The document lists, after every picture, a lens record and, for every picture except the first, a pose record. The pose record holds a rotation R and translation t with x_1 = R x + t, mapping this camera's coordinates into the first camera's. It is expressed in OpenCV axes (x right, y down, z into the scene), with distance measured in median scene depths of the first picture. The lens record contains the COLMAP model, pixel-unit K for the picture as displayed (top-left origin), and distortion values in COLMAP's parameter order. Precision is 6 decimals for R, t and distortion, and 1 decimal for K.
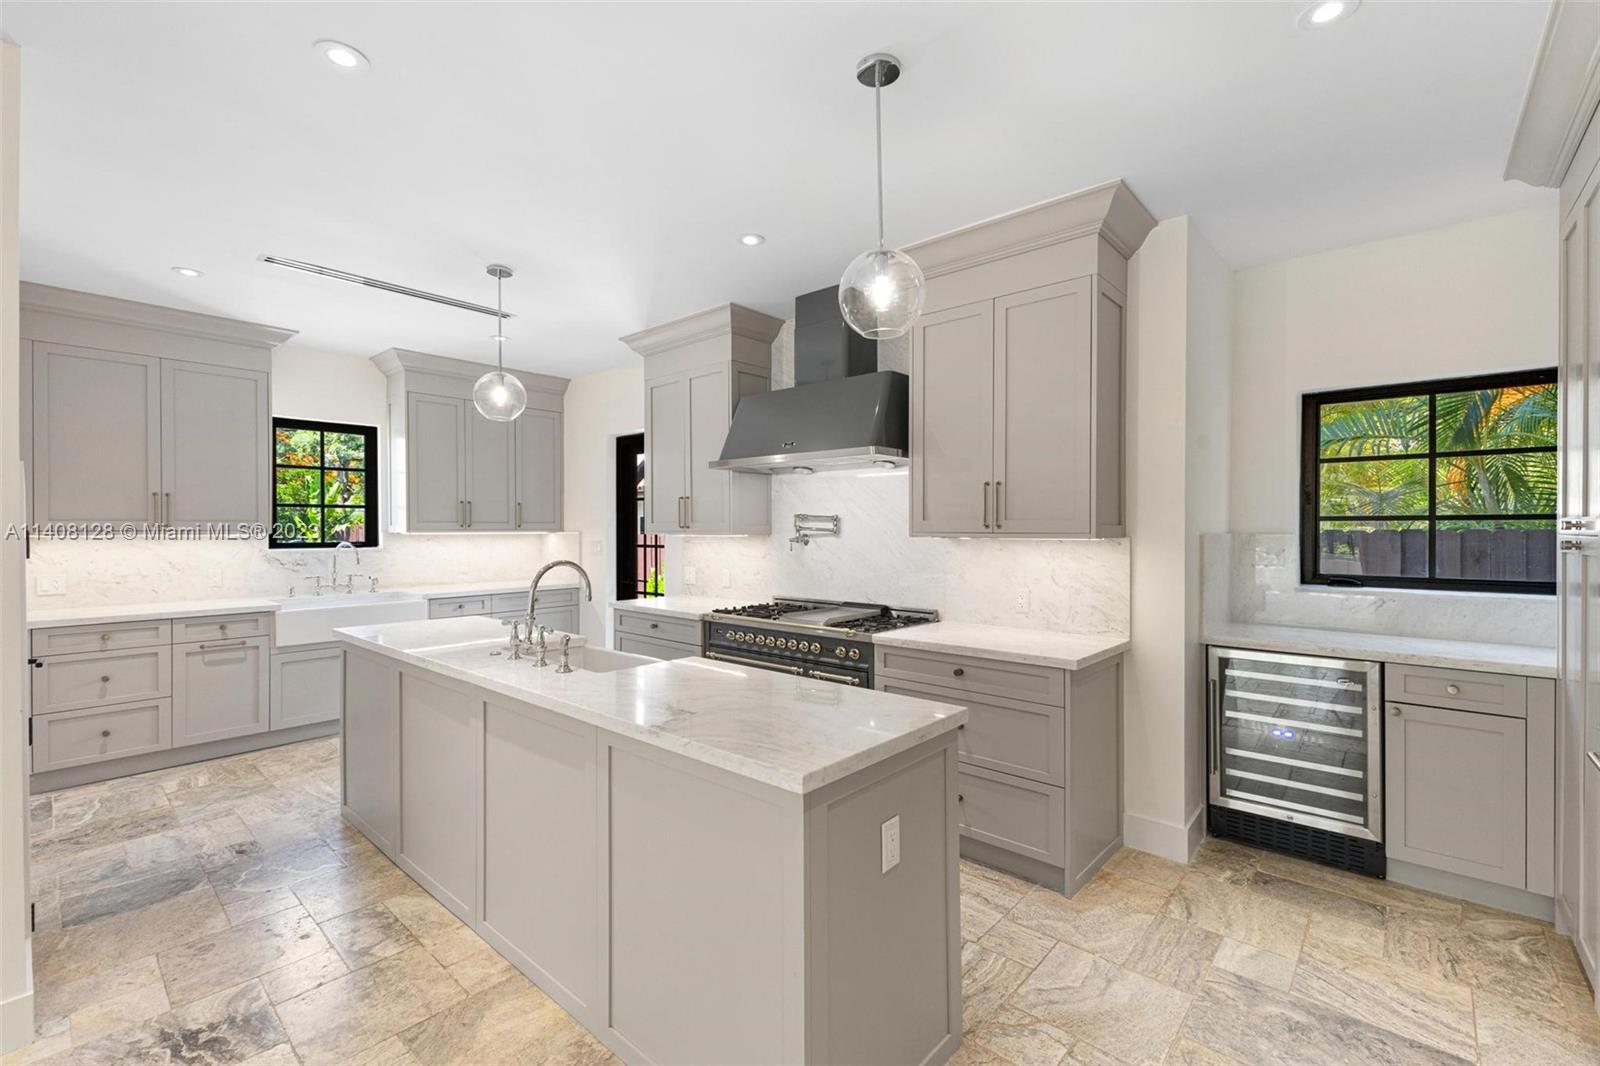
lens RADIAL K [[697.7, 0, 801.9], [0, 697.7, 531.8], [0, 0, 1]] dist [0.013822, -0.003069]
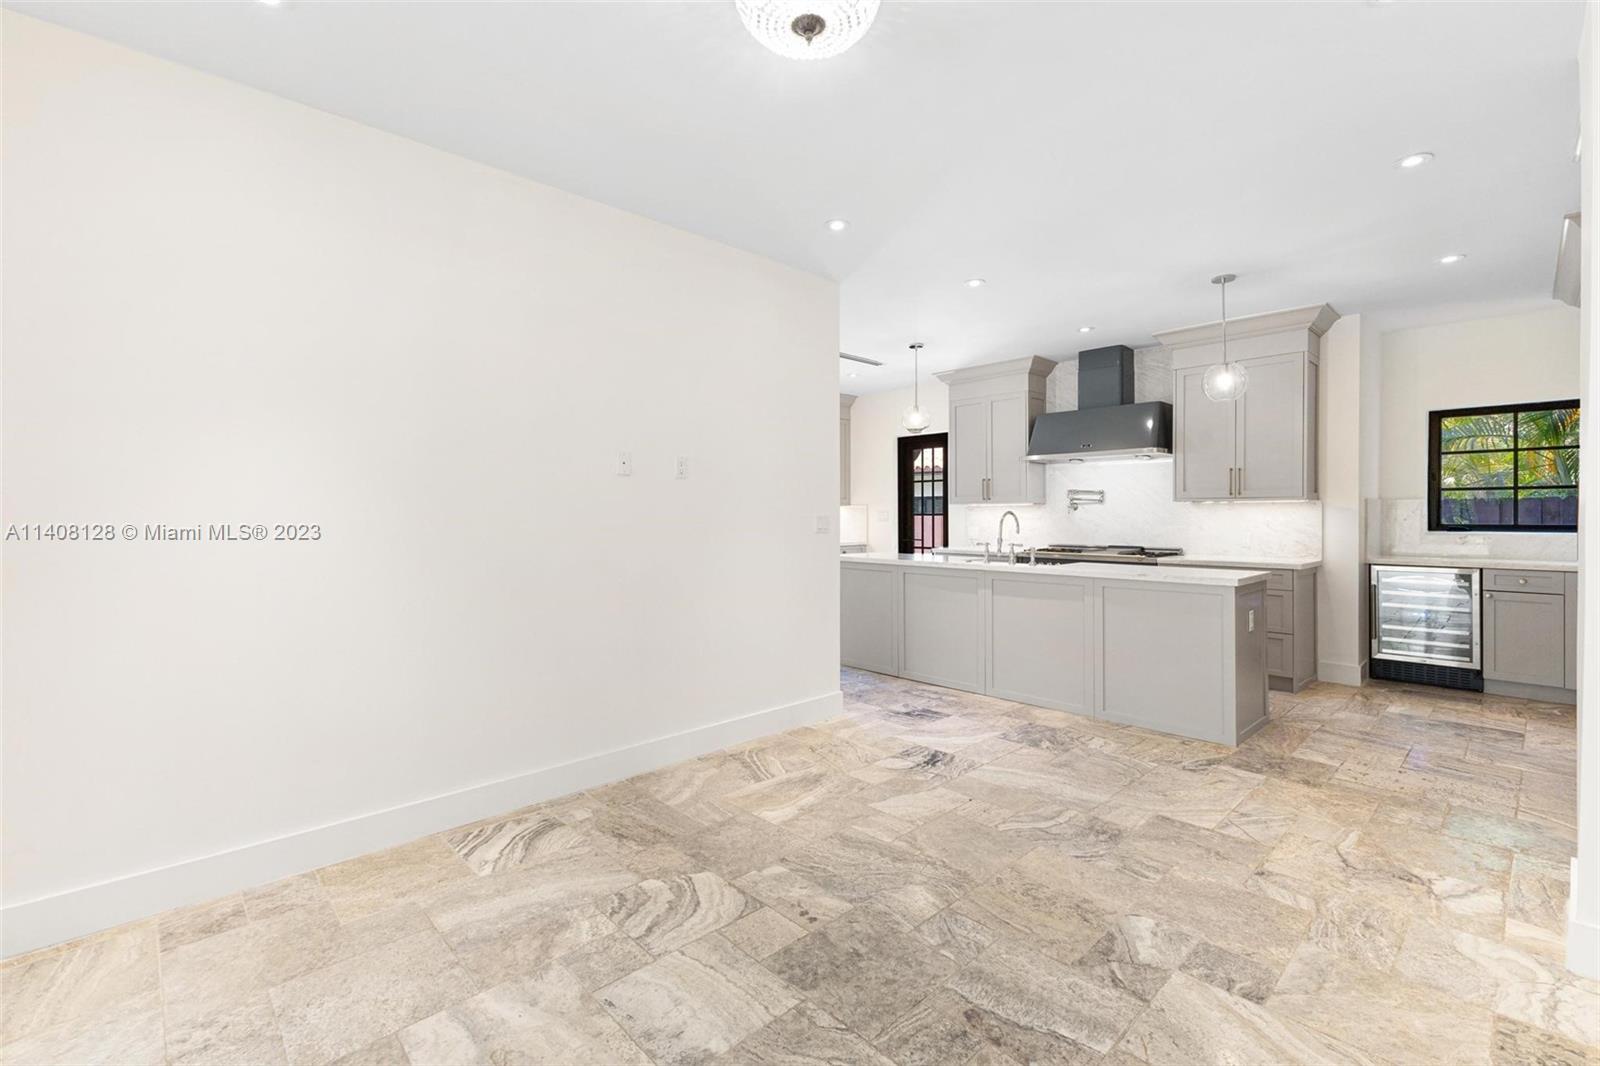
lens RADIAL K [[697.7, 0, 800.5], [0, 697.7, 519.5], [0, 0, 1]] dist [0.013822, -0.003069]
pose [[0.995773, -0.000508, -0.091849, -0.566149], [0.000729, 0.999997, 0.002372, 0.044565], [0.091848, -0.002429, 0.995770, -0.727527]]
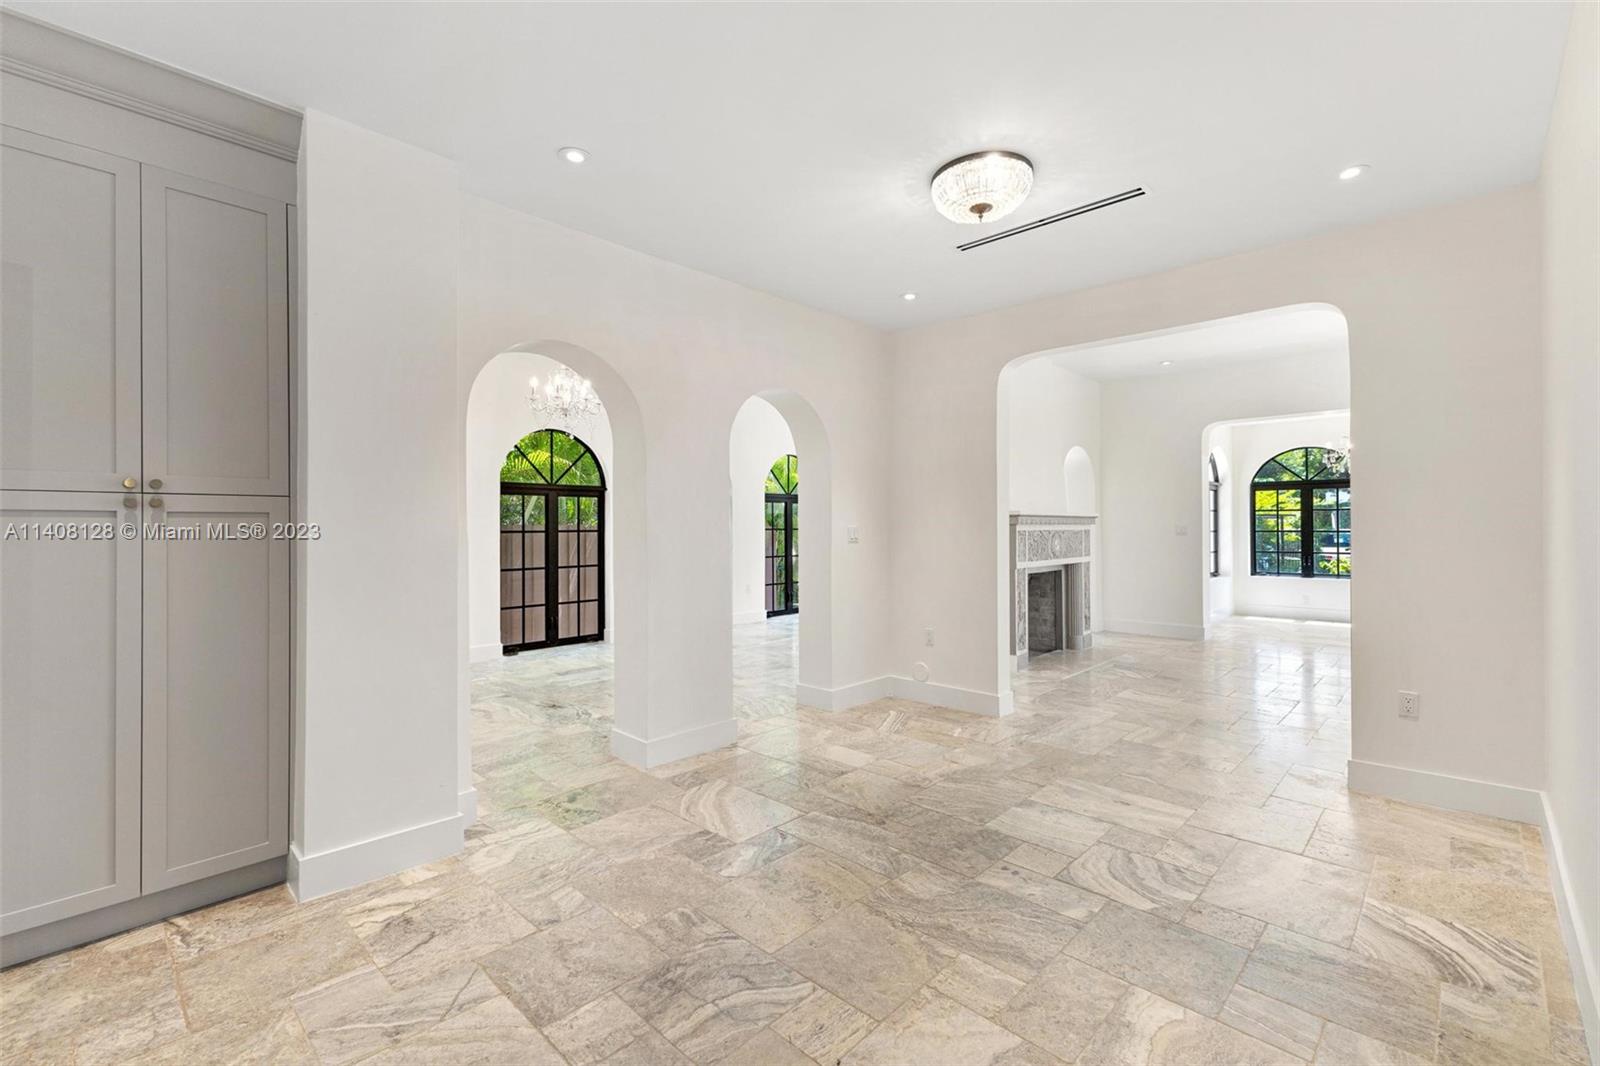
lens RADIAL K [[697.7, 0, 801.1], [0, 697.7, 526.4], [0, 0, 1]] dist [0.013822, -0.003069]
pose [[-0.998977, 0.005545, 0.044872, -0.430572], [0.005779, 0.999970, 0.005080, 0.034859], [-0.044843, 0.005334, -0.998980, 0.660505]]
